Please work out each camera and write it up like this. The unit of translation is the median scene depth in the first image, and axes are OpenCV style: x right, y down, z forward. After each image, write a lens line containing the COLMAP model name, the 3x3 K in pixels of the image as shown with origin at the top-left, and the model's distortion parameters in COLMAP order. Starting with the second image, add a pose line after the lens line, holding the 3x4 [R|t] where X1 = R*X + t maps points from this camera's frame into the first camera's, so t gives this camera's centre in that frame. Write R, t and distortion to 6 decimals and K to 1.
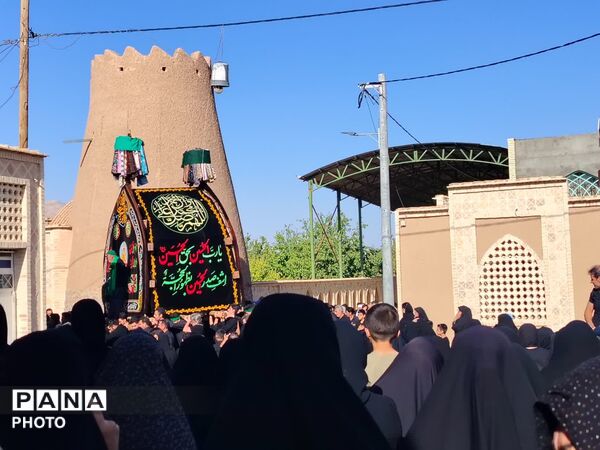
lens RADIAL K [[856.7, 0, 301.6], [0, 856.7, 221.3], [0, 0, 1]] dist [0.022069, 0.000000]
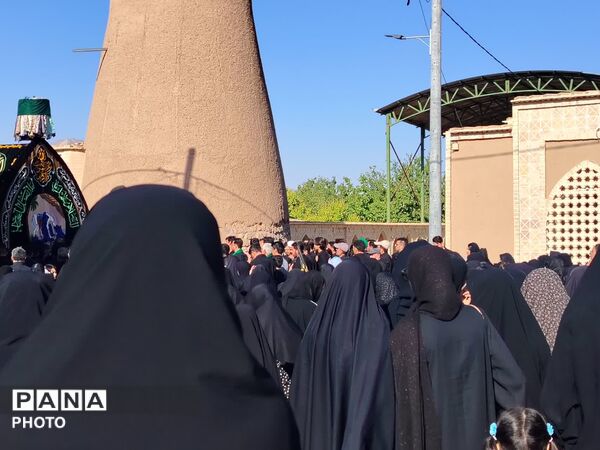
lens RADIAL K [[856.7, 0, 298.5], [0, 856.7, 227.7], [0, 0, 1]] dist [0.022069, 0.000000]
pose [[0.990997, 0.027822, -0.130958, 0.079933], [-0.019033, 0.997511, 0.067898, 0.026907], [0.132522, -0.064794, 0.989060, 0.170172]]
